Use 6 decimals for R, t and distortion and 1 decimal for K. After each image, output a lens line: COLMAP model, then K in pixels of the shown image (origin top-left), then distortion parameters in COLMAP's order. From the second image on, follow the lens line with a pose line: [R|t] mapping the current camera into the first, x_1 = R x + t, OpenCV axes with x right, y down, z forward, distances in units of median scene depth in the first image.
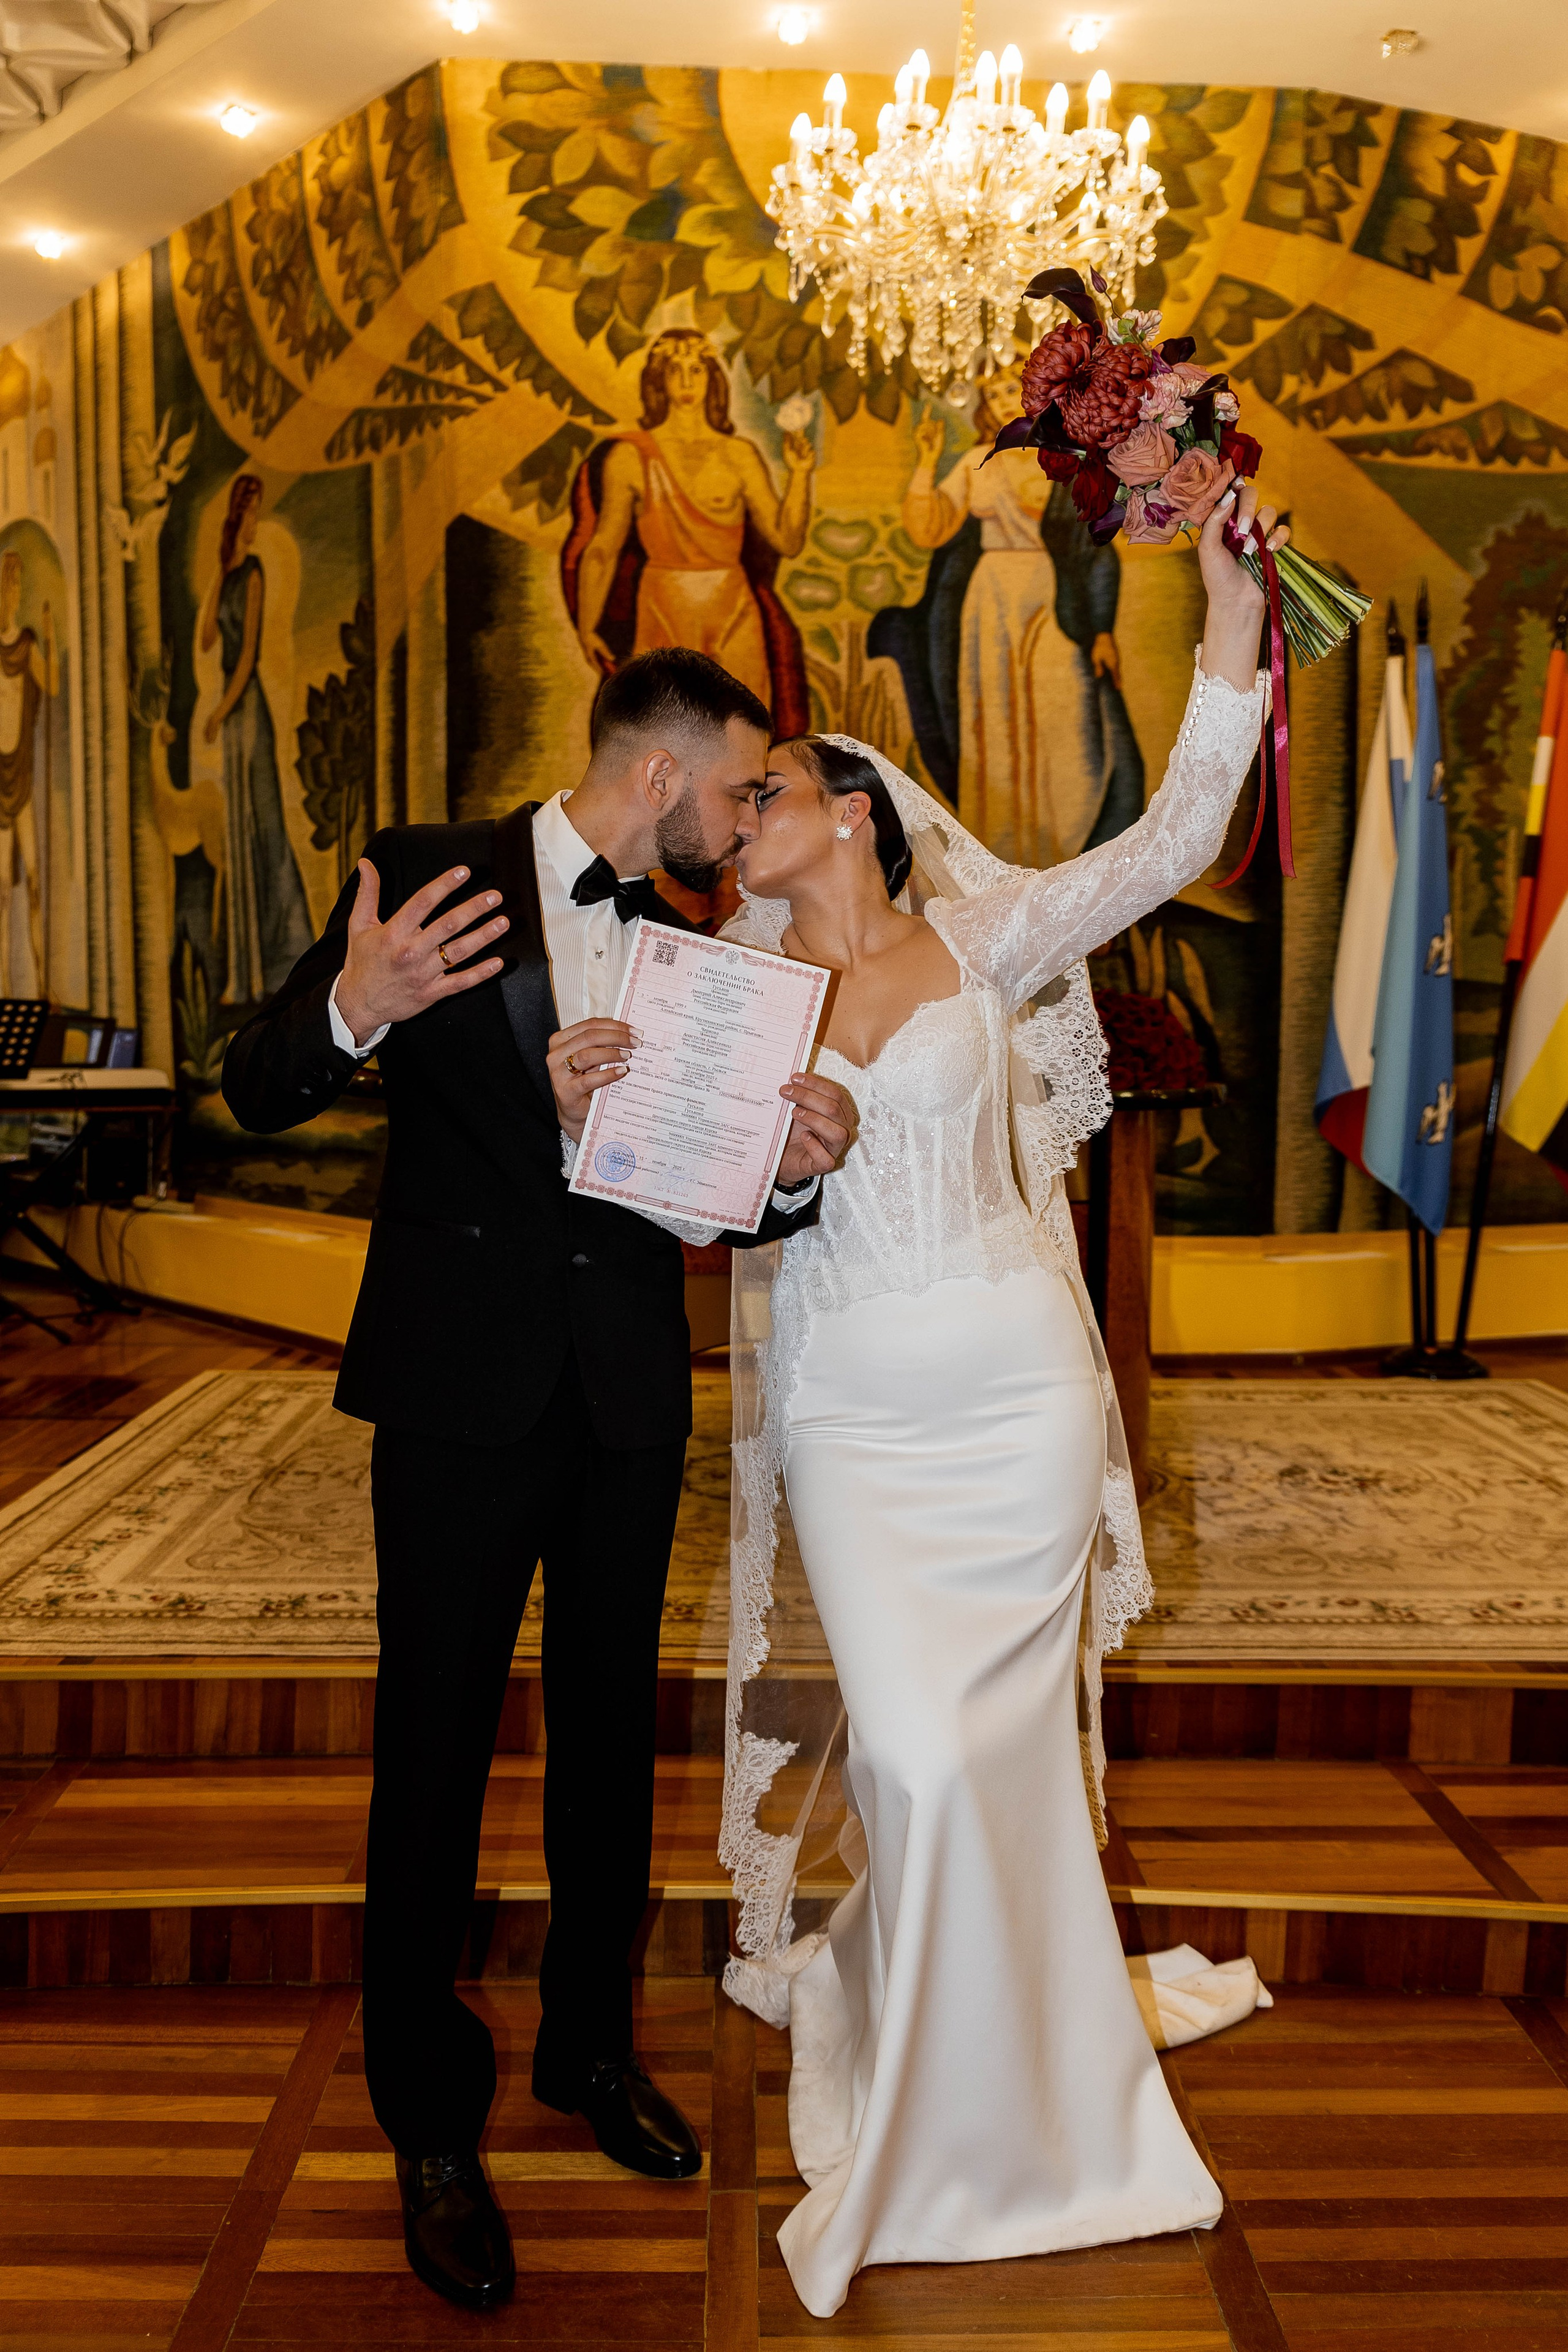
lens RADIAL K [[1958.3, 0, 779.1], [0, 1958.3, 1192.6], [0, 0, 1]] dist [0.006683, -0.010565]
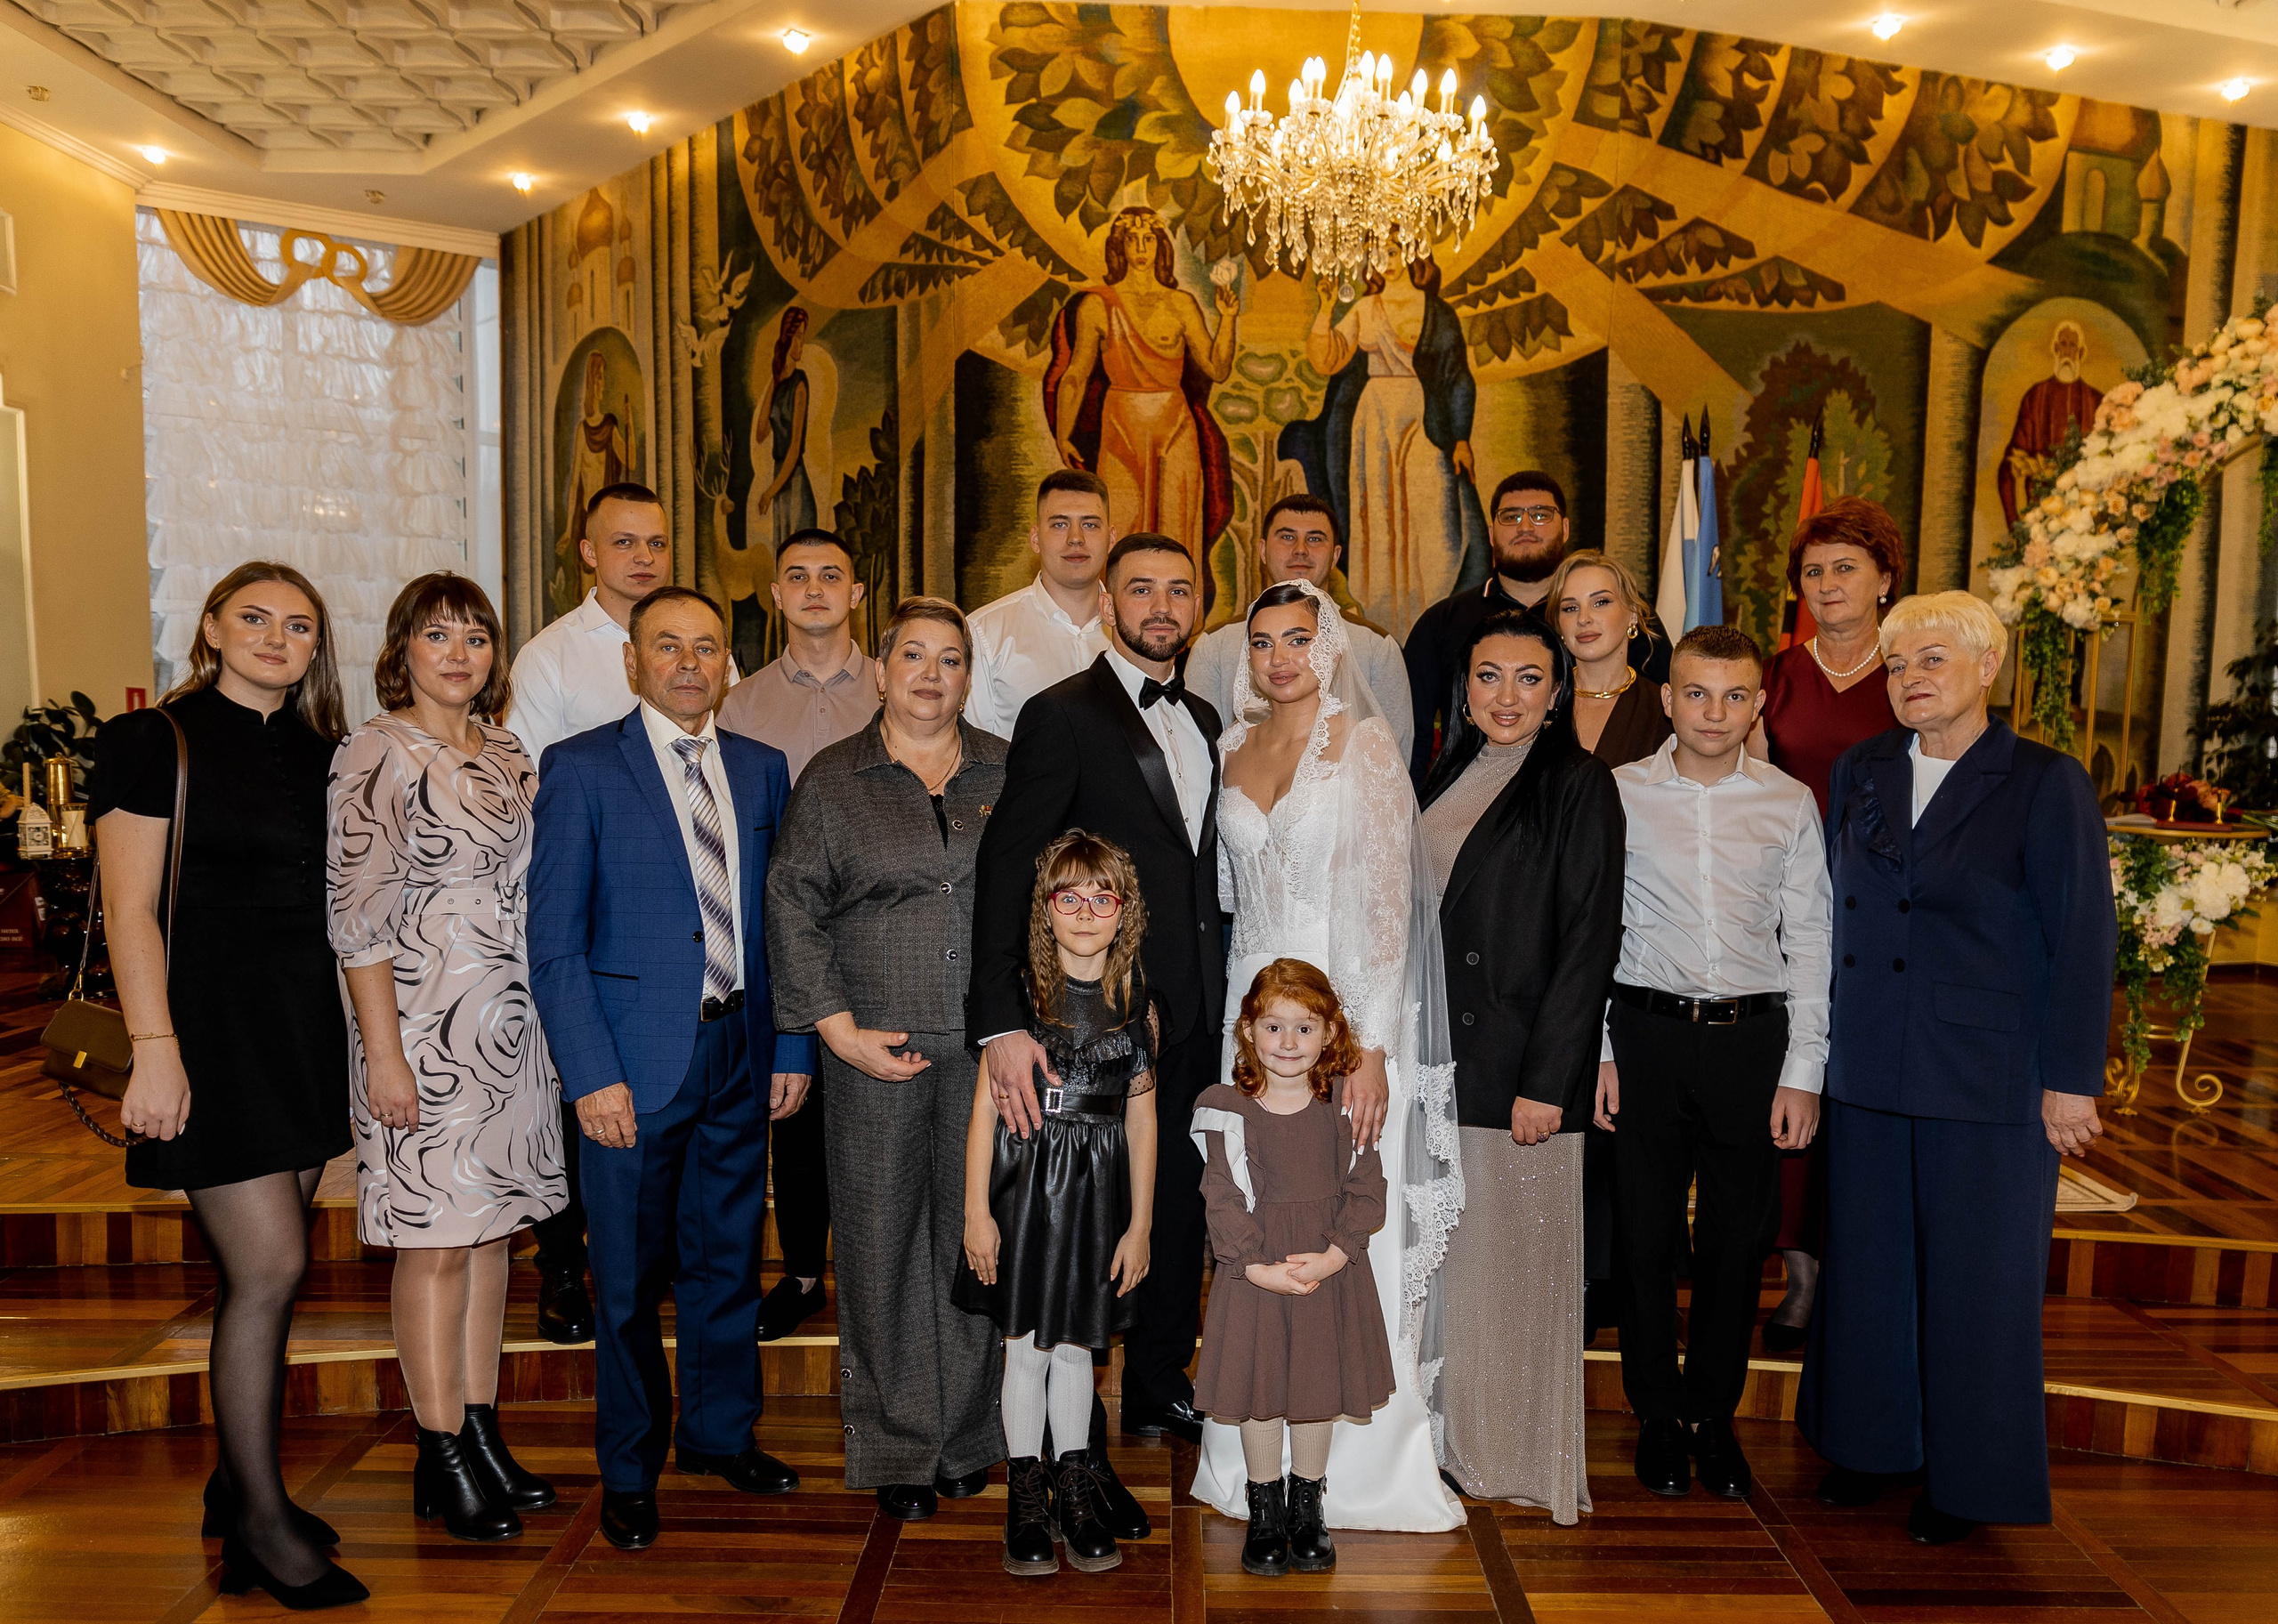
lens RADIAL K [[1661.7, 0, 1169.2], [0, 1661.7, 883.9], [0, 0, 1]] dist [0.003194, -0.009532]
pose [[0.999791, 0.007737, -0.018937, -0.004353], [-0.007489, 0.999886, 0.013101, -0.006286], [0.019036, -0.012956, 0.999735, -0.104300]]
